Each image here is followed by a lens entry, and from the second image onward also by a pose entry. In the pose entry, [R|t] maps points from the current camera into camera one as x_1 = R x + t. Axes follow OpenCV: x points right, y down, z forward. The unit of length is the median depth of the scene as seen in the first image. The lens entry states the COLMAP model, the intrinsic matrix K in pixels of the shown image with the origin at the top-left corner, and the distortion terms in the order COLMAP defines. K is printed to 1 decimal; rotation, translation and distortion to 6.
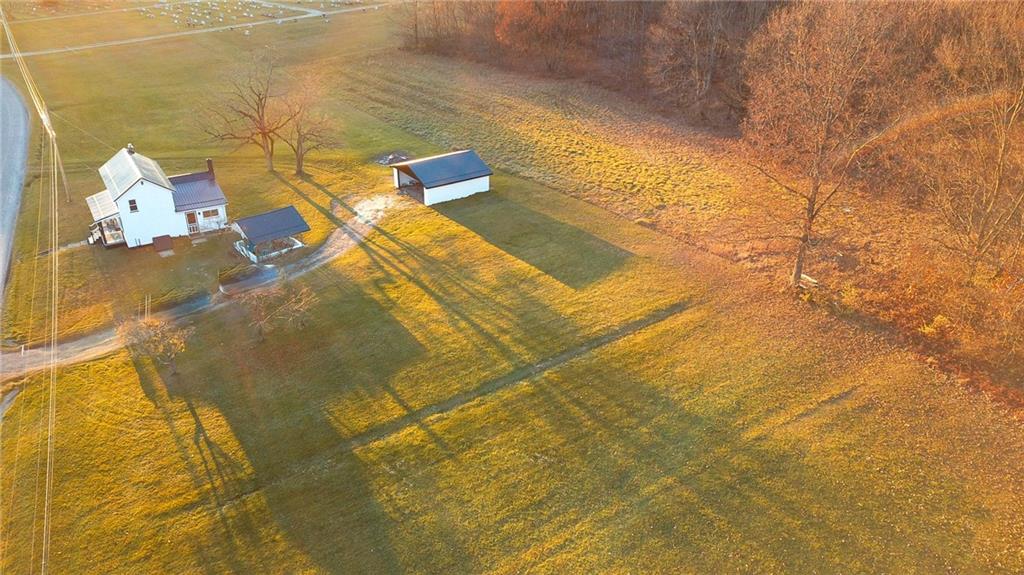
lens RADIAL K [[788.5, 0, 531.5], [0, 788.5, 299.2], [0, 0, 1]] dist [0.030858, -0.023184]
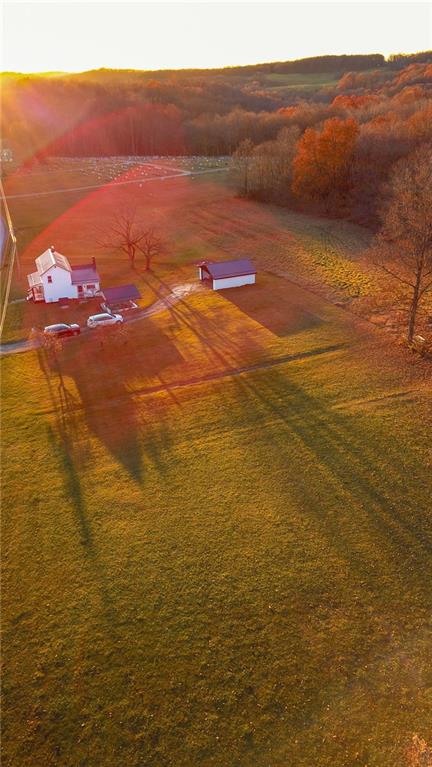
lens RADIAL K [[590.6, 0, 215.3], [0, 590.6, 380.9], [0, 0, 1]] dist [0.030858, -0.023184]
pose [[0.972753, 0.083874, -0.216140, 0.171918], [-0.086048, 0.996291, -0.000648, 0.079833], [0.215284, 0.019229, 0.976362, -0.224533]]
